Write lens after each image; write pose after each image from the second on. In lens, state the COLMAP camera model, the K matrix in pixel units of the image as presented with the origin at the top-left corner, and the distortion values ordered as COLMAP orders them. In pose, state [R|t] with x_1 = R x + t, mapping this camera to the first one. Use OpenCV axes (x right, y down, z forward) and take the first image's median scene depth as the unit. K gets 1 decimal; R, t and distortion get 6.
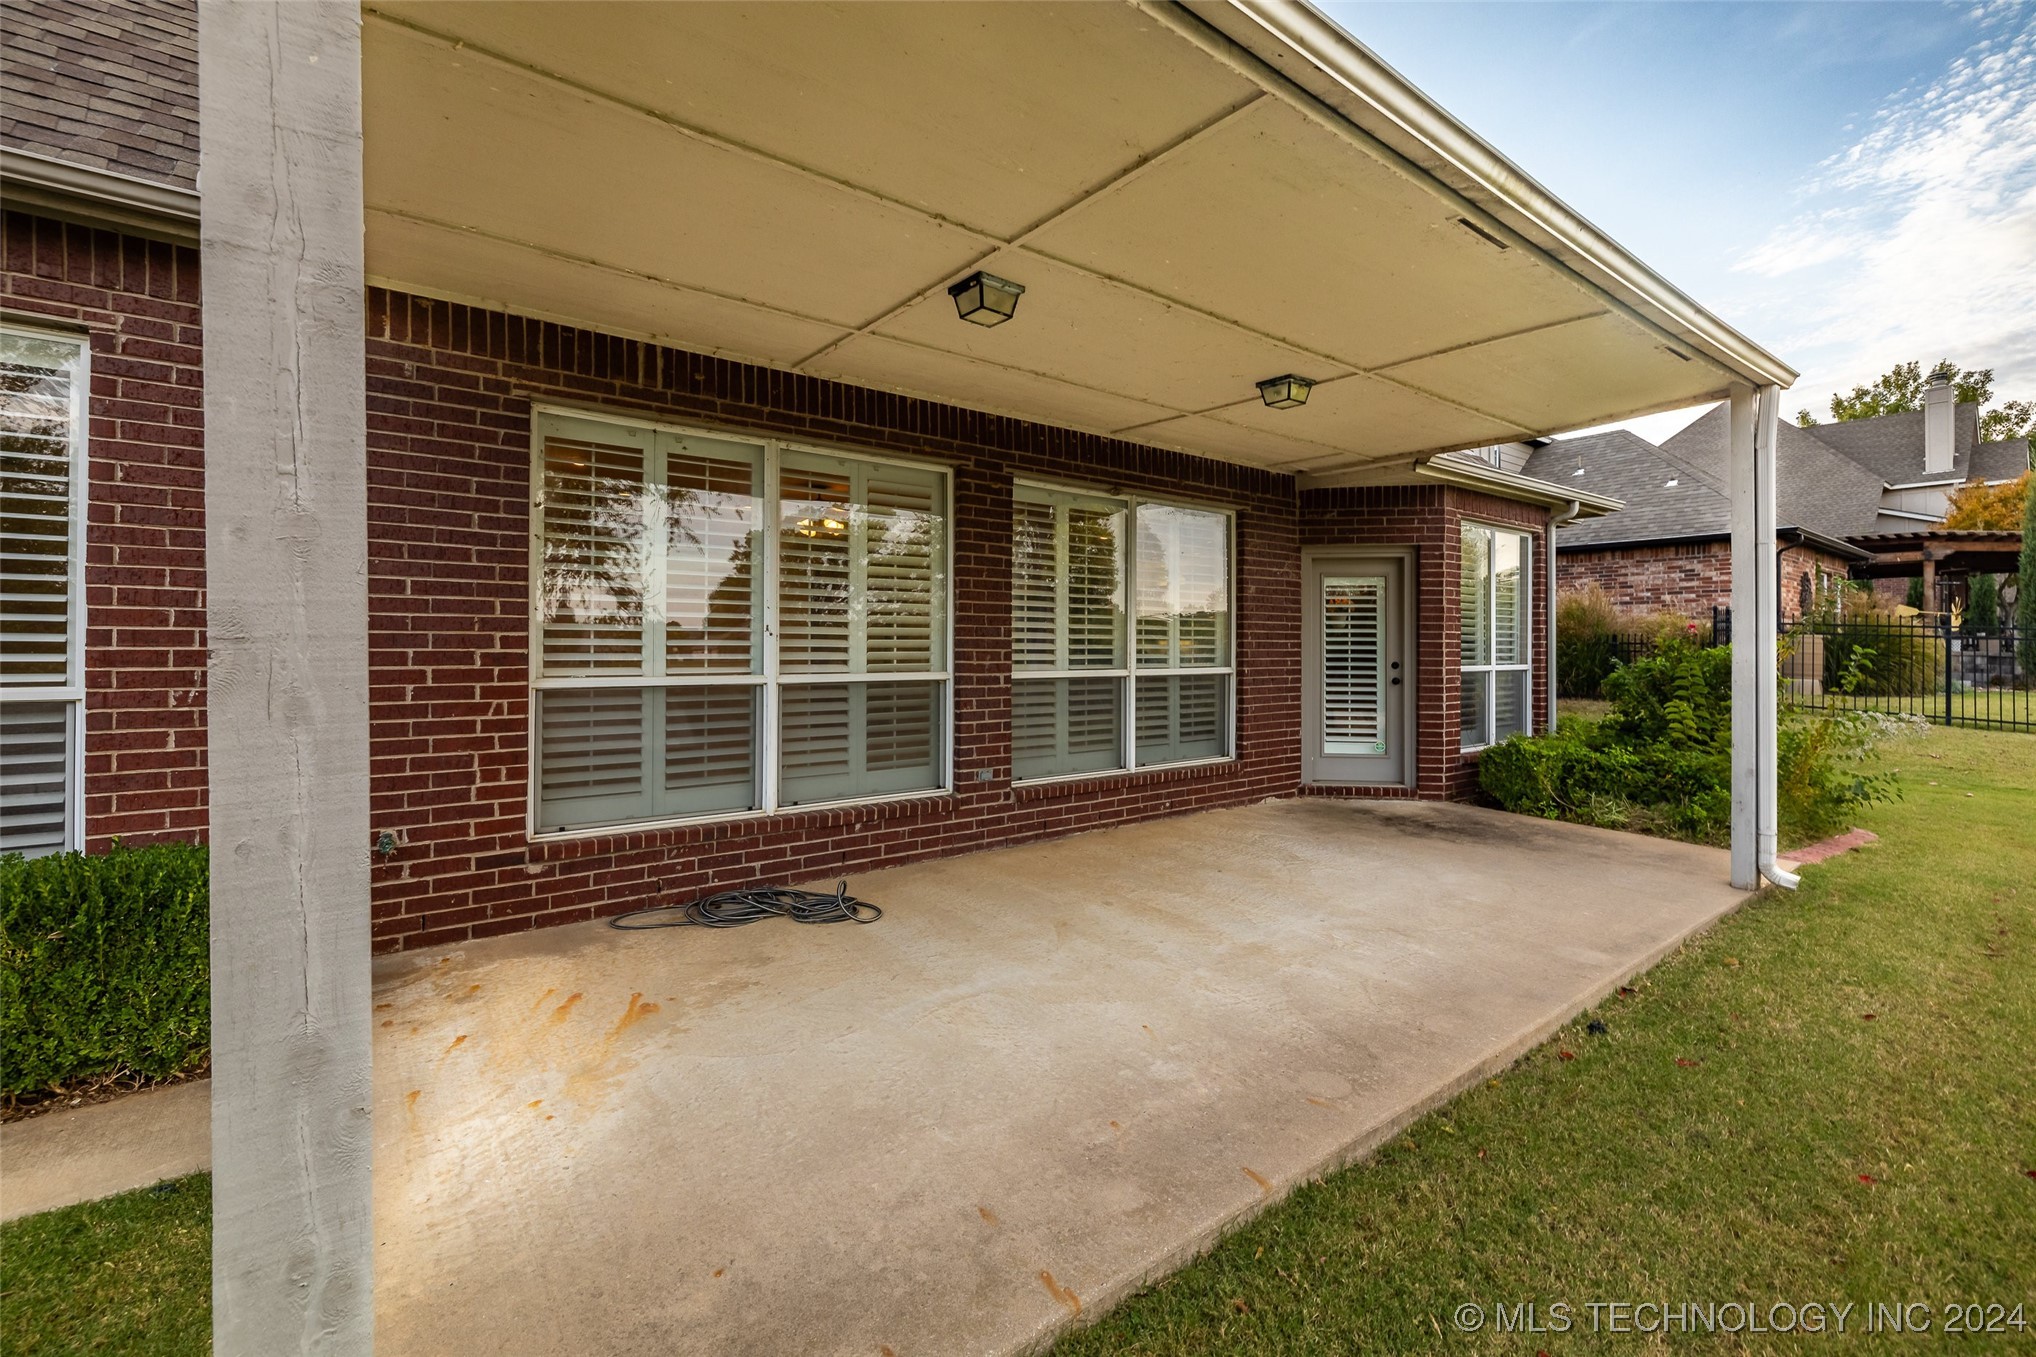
lens RADIAL K [[895.7, 0, 1022.4], [0, 895.7, 640.6], [0, 0, 1]] dist [0.015046, 0.000171]
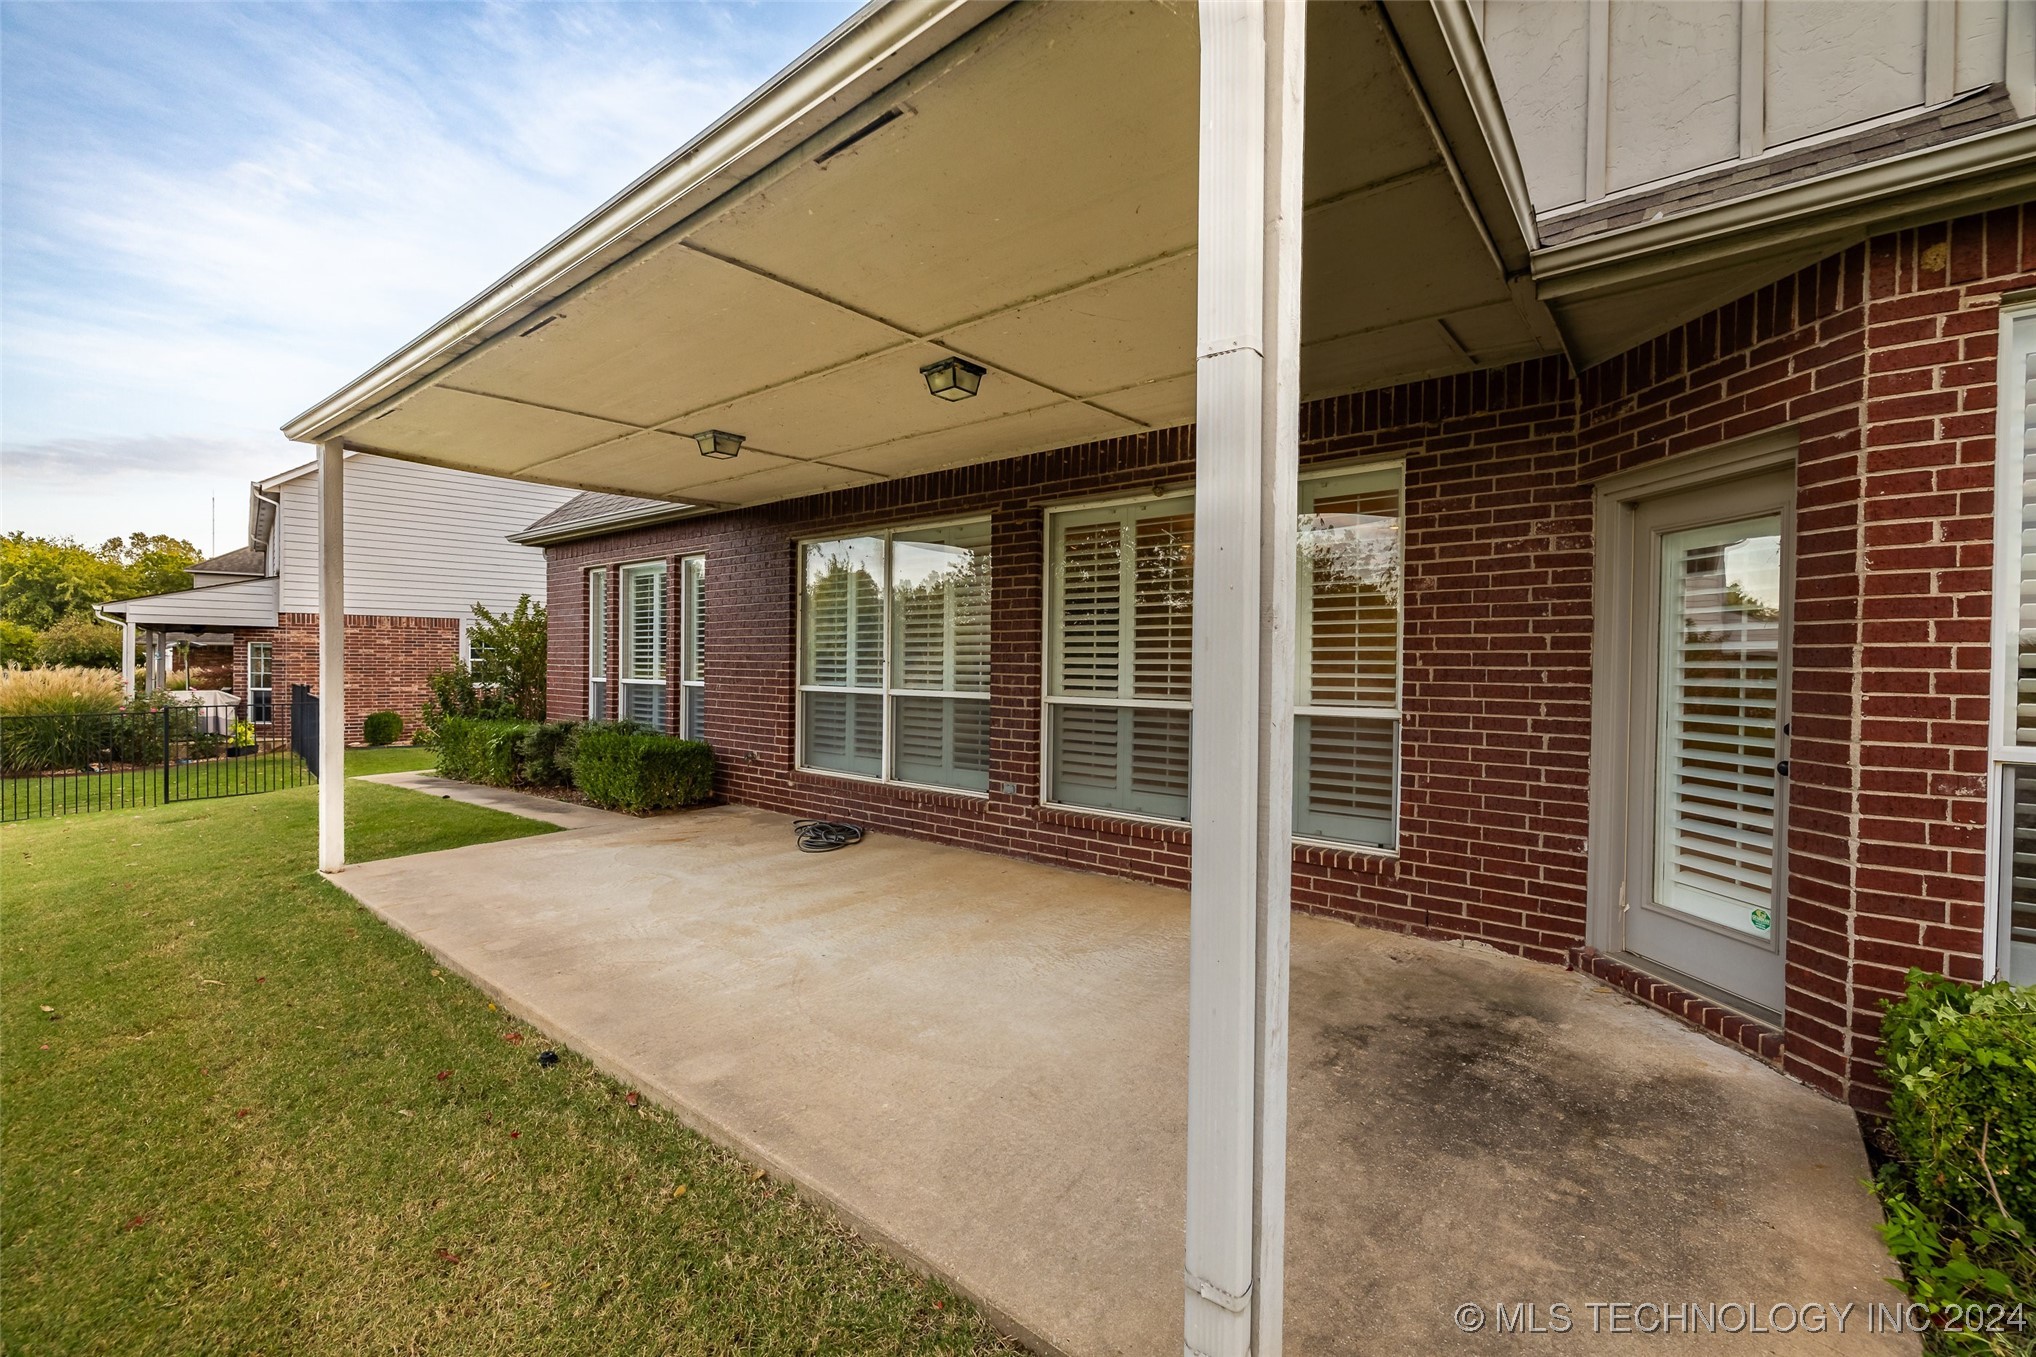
lens RADIAL K [[865.5, 0, 1018.0], [0, 865.5, 678.5], [0, 0, 1]] dist [-0.001609, 0.000218]
pose [[0.205228, 0.006200, -0.978695, 0.878872], [-0.011724, 0.999924, 0.003876, 0.009971], [0.978644, 0.010679, 0.205285, 0.698889]]
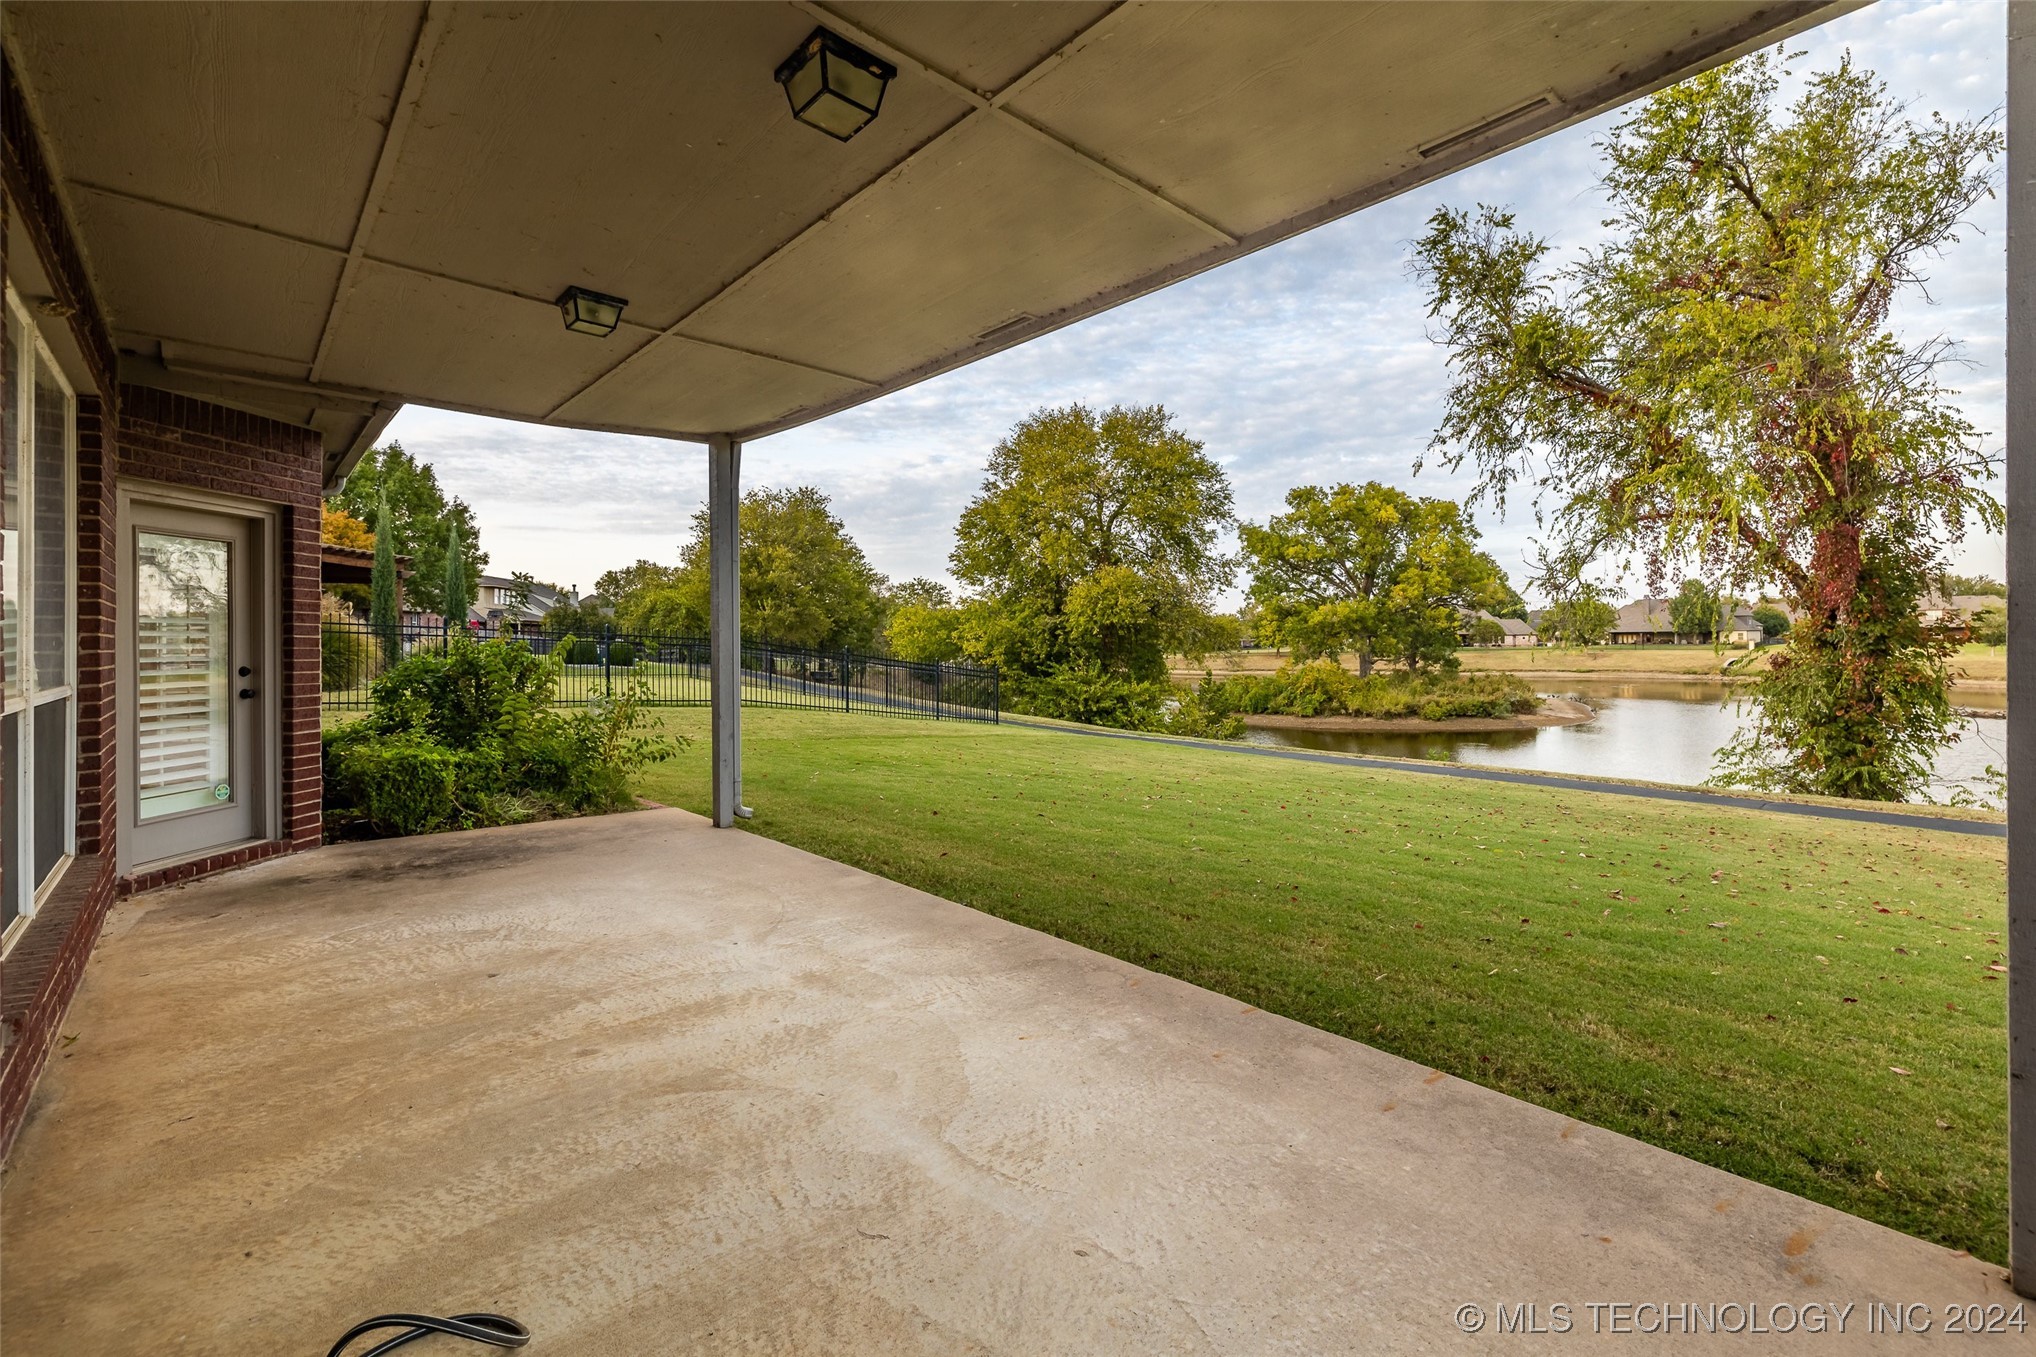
lens RADIAL K [[852.0, 0, 1065.0], [0, 852.0, 637.8], [0, 0, 1]] dist [-0.001075, 0.000008]
pose [[-0.112567, -0.000181, 0.993644, -0.379054], [0.007202, 0.999974, 0.000998, 0.006084], [-0.993618, 0.007268, -0.112563, 0.531645]]
